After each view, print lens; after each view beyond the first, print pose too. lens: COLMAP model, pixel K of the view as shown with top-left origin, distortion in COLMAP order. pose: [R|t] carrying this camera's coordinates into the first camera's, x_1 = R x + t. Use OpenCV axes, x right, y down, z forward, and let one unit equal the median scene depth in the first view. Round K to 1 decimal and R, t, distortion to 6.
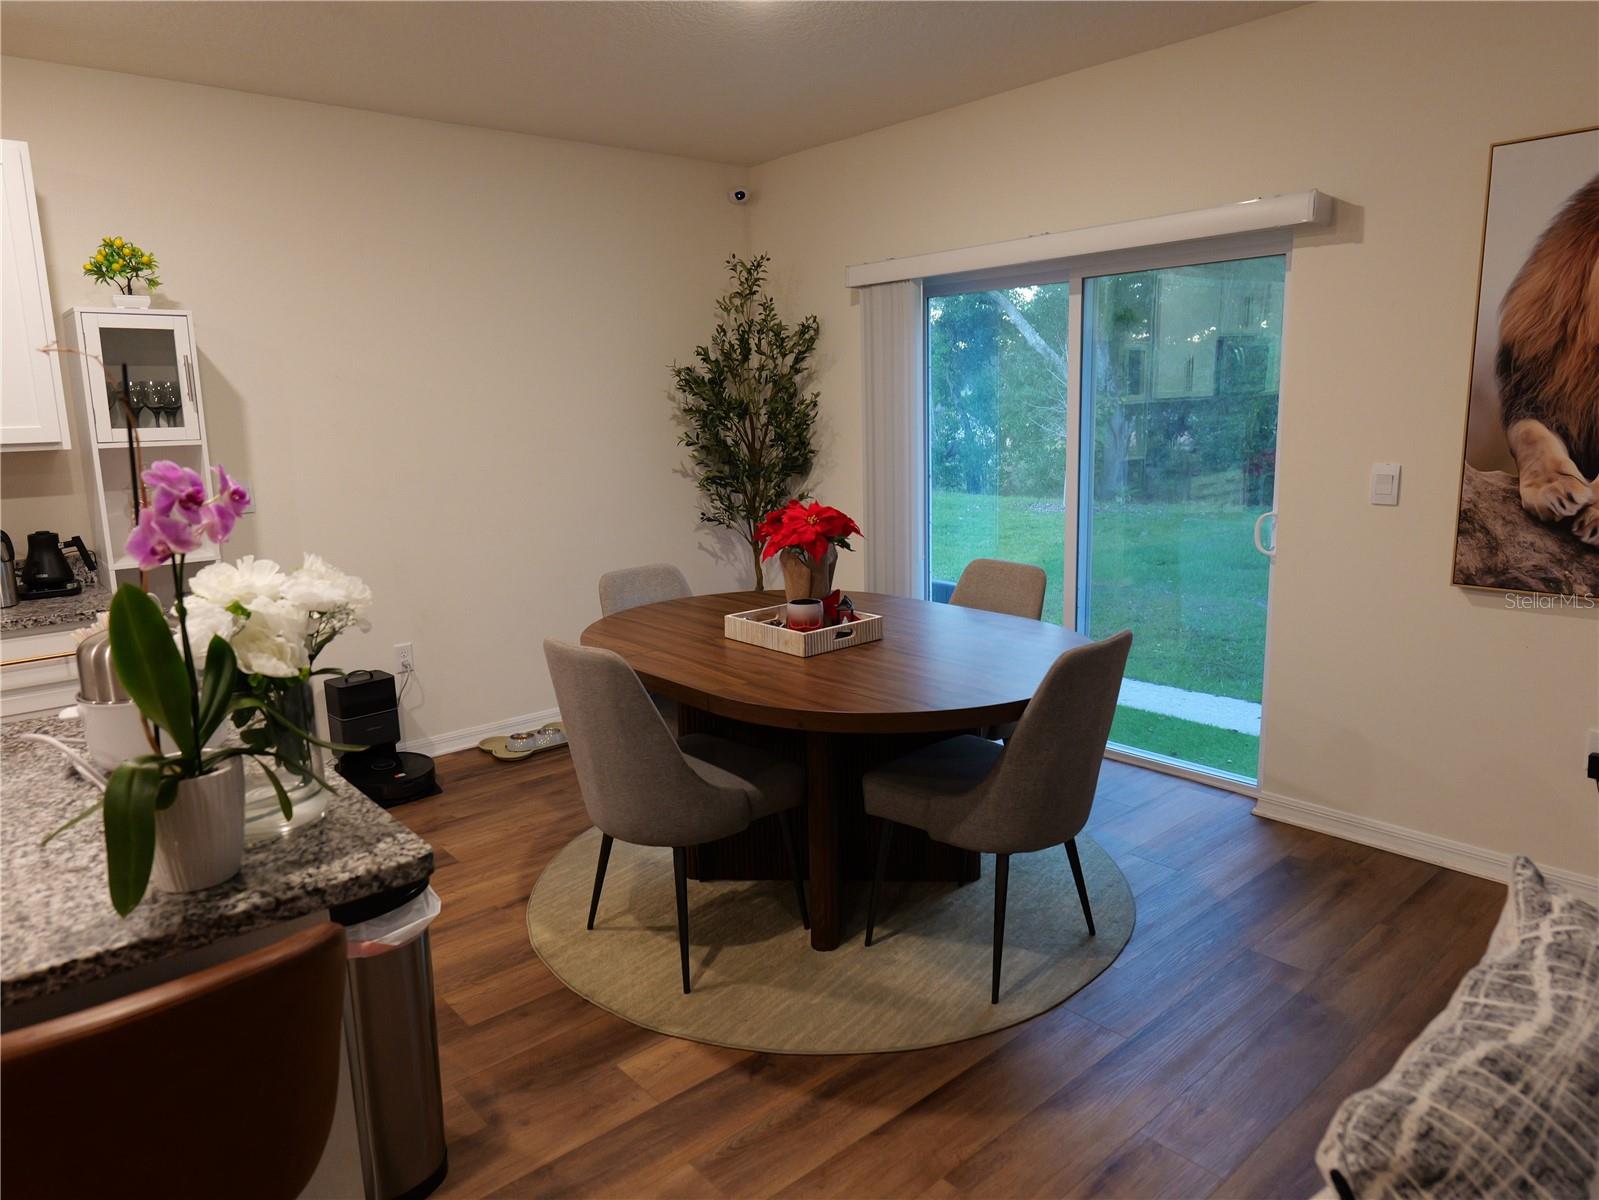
lens RADIAL K [[1050.3, 0, 797.0], [0, 1050.3, 606.0], [0, 0, 1]] dist [-0.028752, 0.015758]
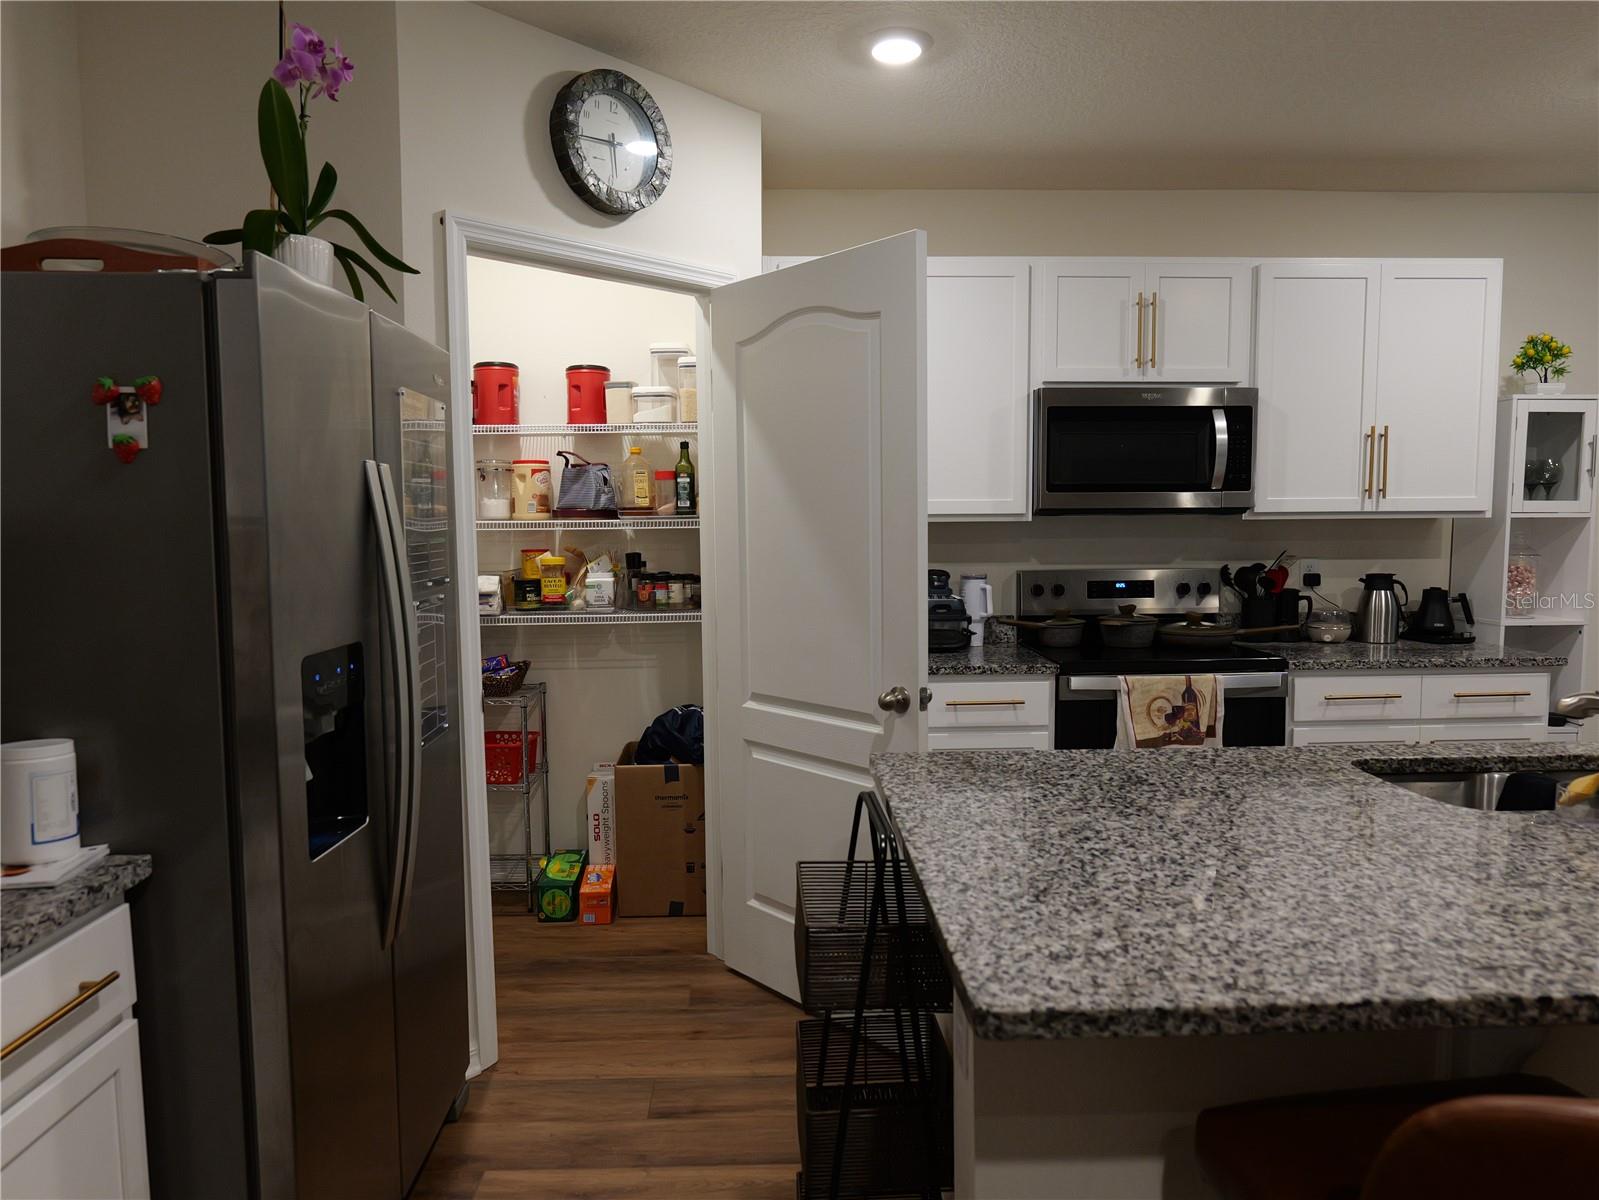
lens RADIAL K [[1050.3, 0, 802.1], [0, 1050.3, 615.4], [0, 0, 1]] dist [-0.028752, 0.015758]
pose [[0.774451, 0.072042, -0.628518, -0.566457], [-0.125978, 0.991160, -0.041620, 0.102136], [0.619964, 0.111412, 0.776680, -0.357823]]
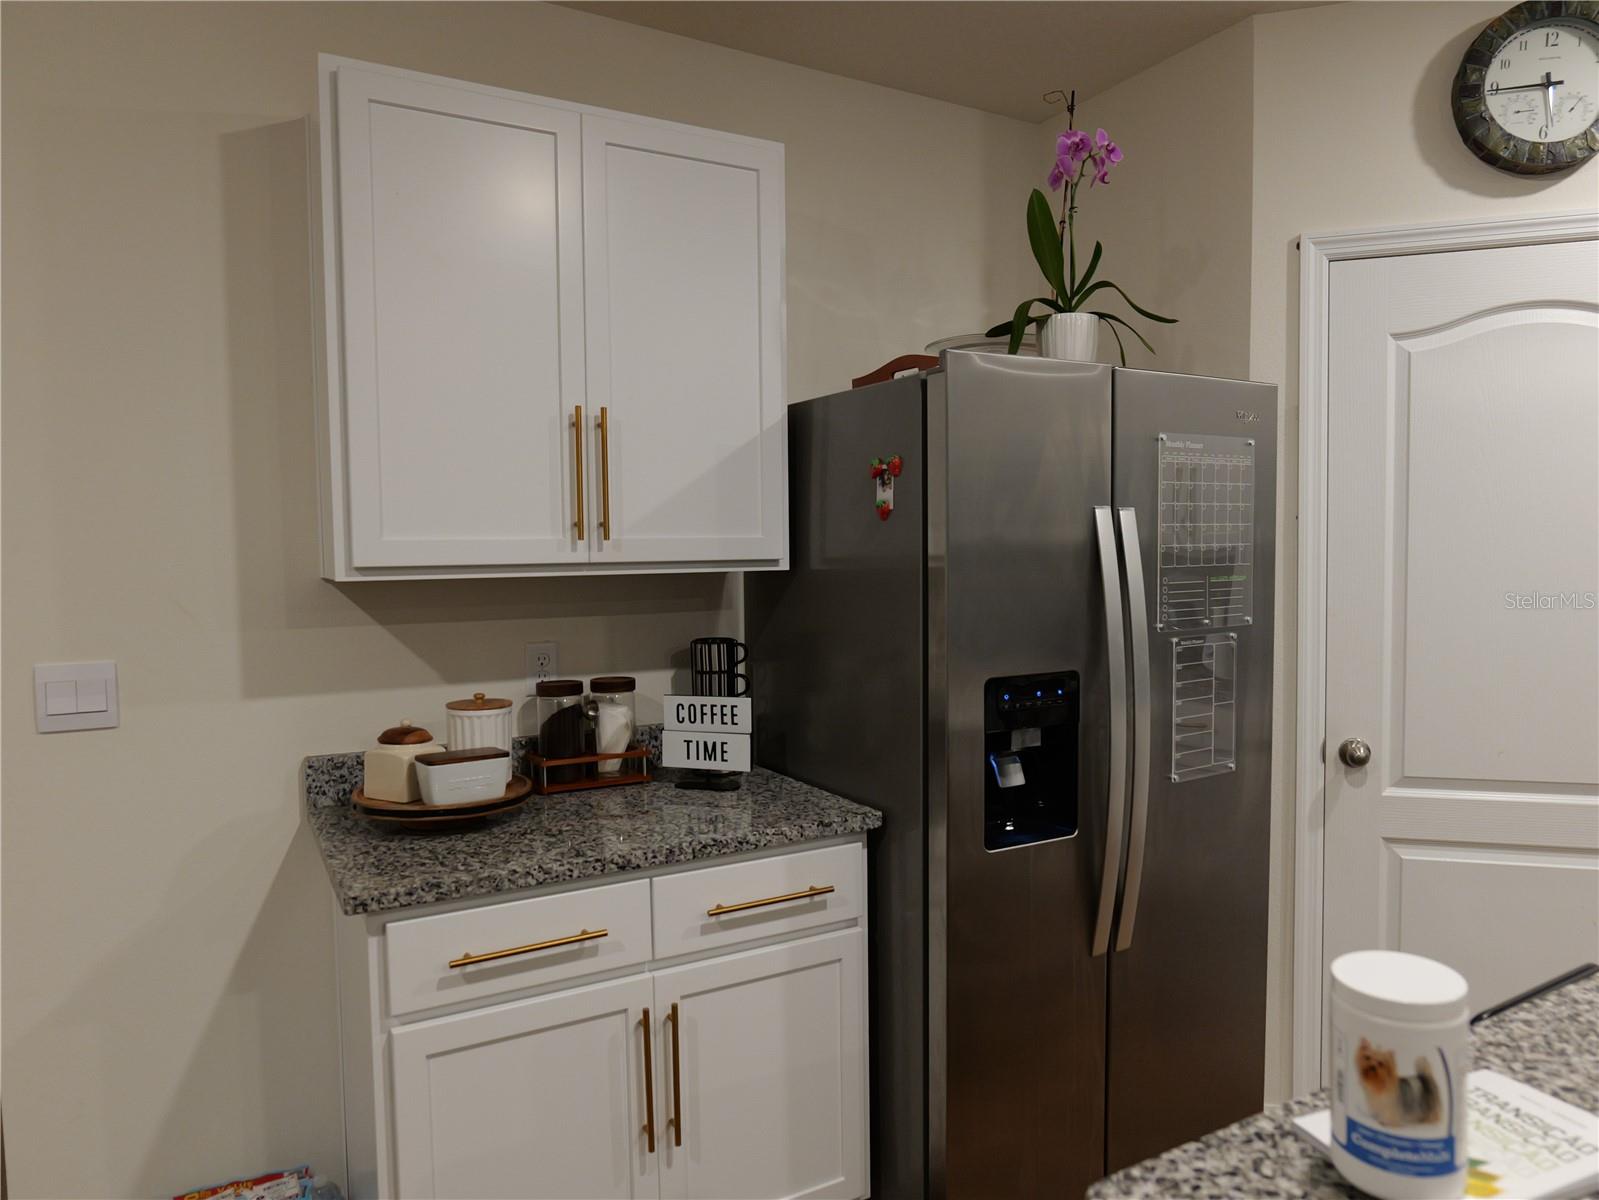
lens RADIAL K [[1050.3, 0, 798.3], [0, 1050.3, 602.7], [0, 0, 1]] dist [-0.028752, 0.015758]
pose [[-0.206117, 0.072122, -0.975866, -0.463208], [-0.164503, 0.980533, 0.107212, 0.043573], [0.964601, 0.182631, -0.190241, -0.115646]]
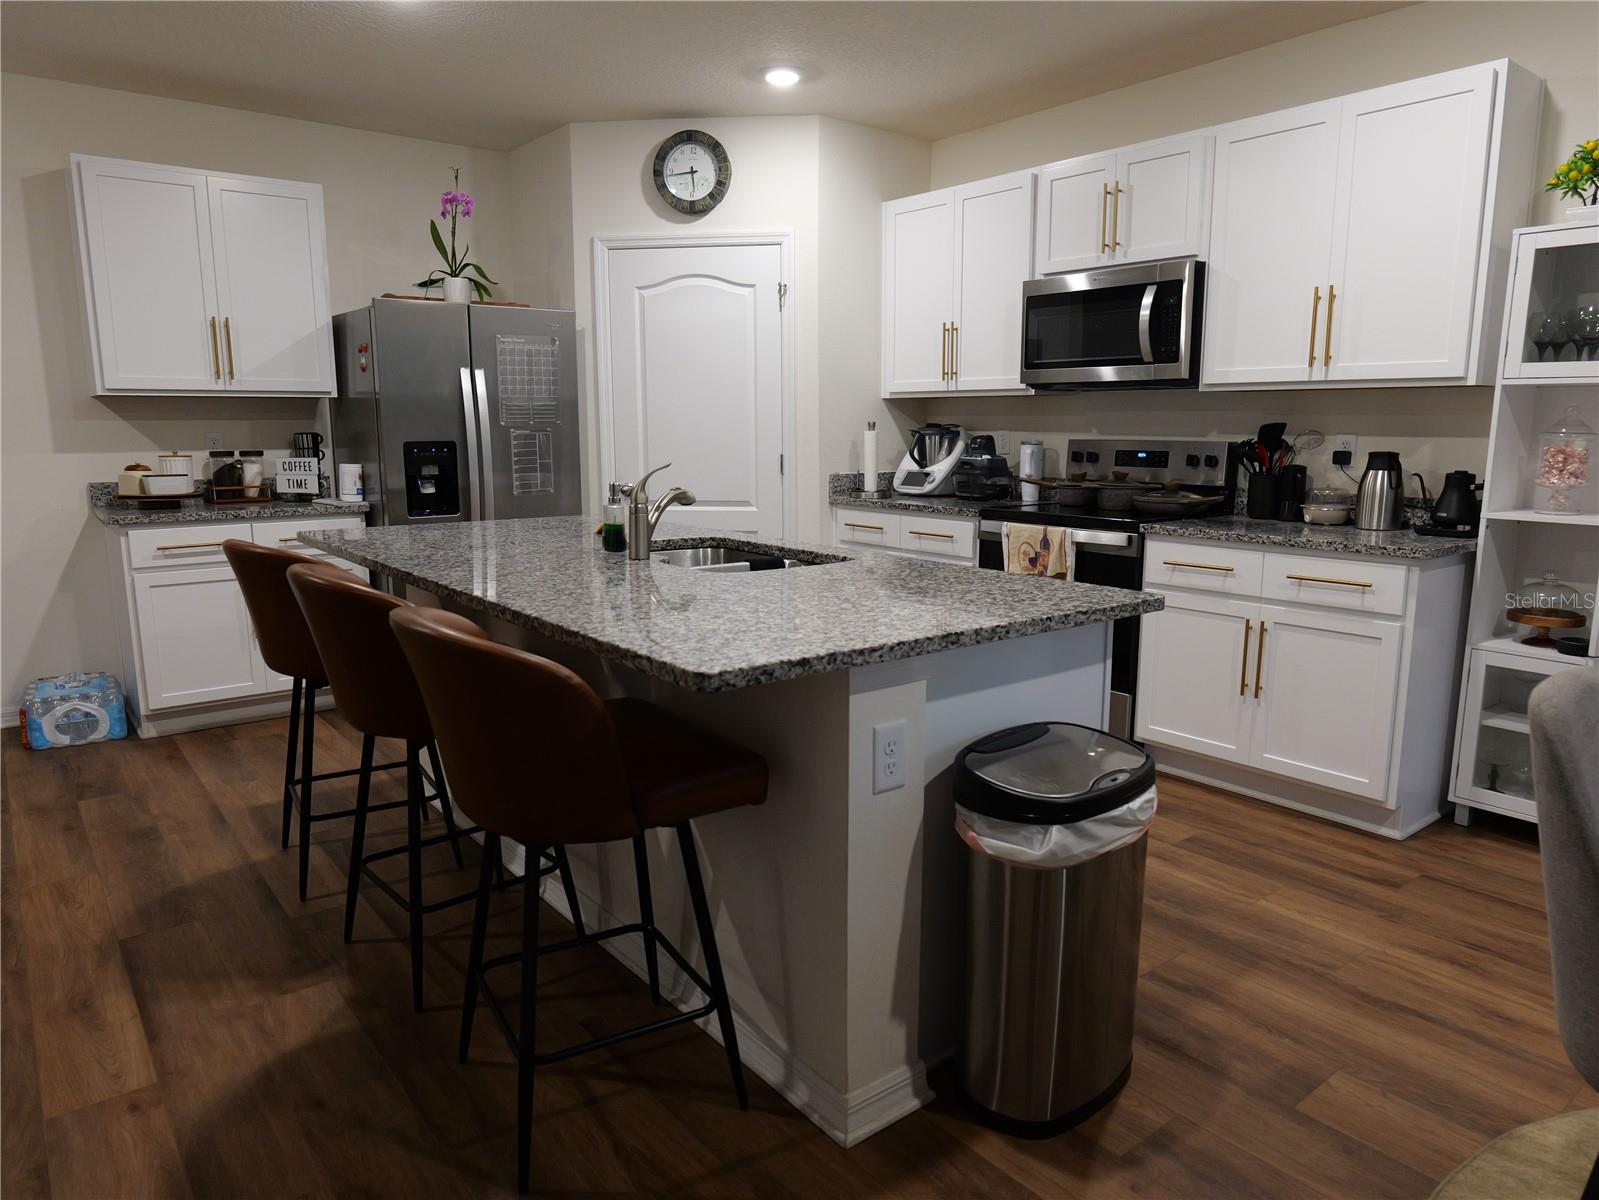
lens RADIAL K [[1050.3, 0, 807.2], [0, 1050.3, 604.8], [0, 0, 1]] dist [-0.028752, 0.015758]
pose [[-0.045610, 0.194669, -0.979808, 0.304006], [-0.184855, 0.962245, 0.199784, -0.034848], [0.981707, 0.190235, -0.007903, 0.453557]]
